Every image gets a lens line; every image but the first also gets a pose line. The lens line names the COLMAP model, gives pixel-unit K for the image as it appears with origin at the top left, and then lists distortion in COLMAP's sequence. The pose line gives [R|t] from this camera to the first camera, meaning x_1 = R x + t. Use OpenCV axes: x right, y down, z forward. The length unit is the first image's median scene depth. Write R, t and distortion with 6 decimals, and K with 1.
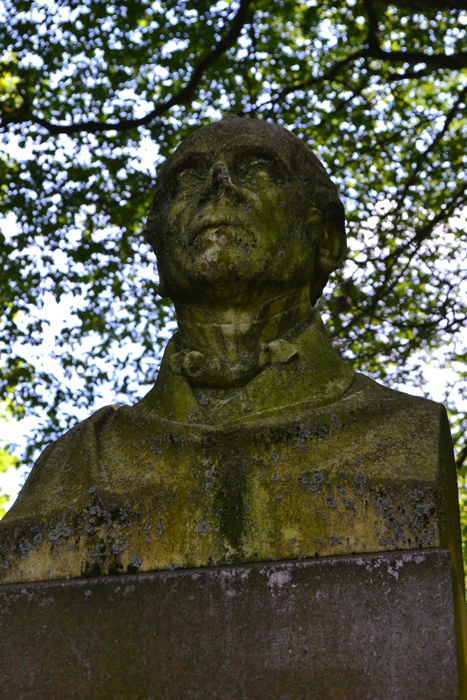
lens RADIAL K [[1679.0, 0, 233.3], [0, 1679.0, 350.2], [0, 0, 1]] dist [0.045194, 0.000000]
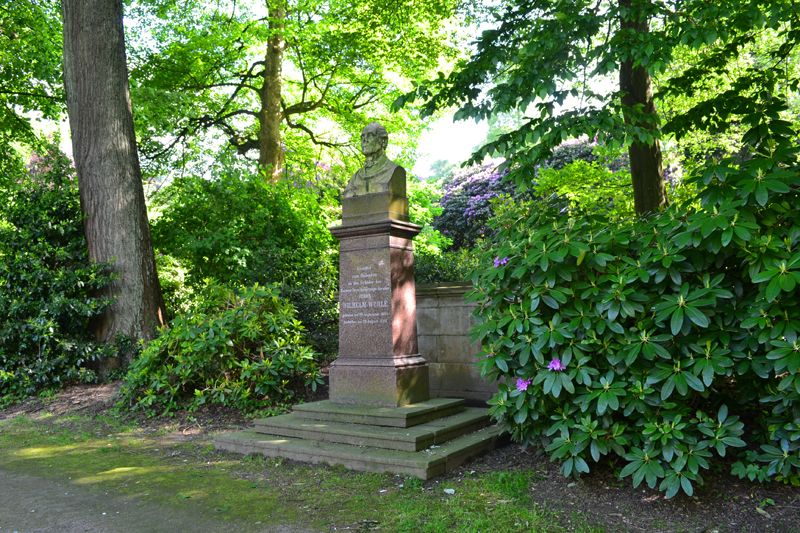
lens RADIAL K [[651.3, 0, 400.3], [0, 651.3, 269.3], [0, 0, 1]] dist [-0.051255, -0.000563]
pose [[0.947862, -0.049268, -0.314851, 1.033434], [0.178664, 0.900263, 0.396996, -0.710088], [0.263889, -0.432550, 0.862127, -1.721519]]
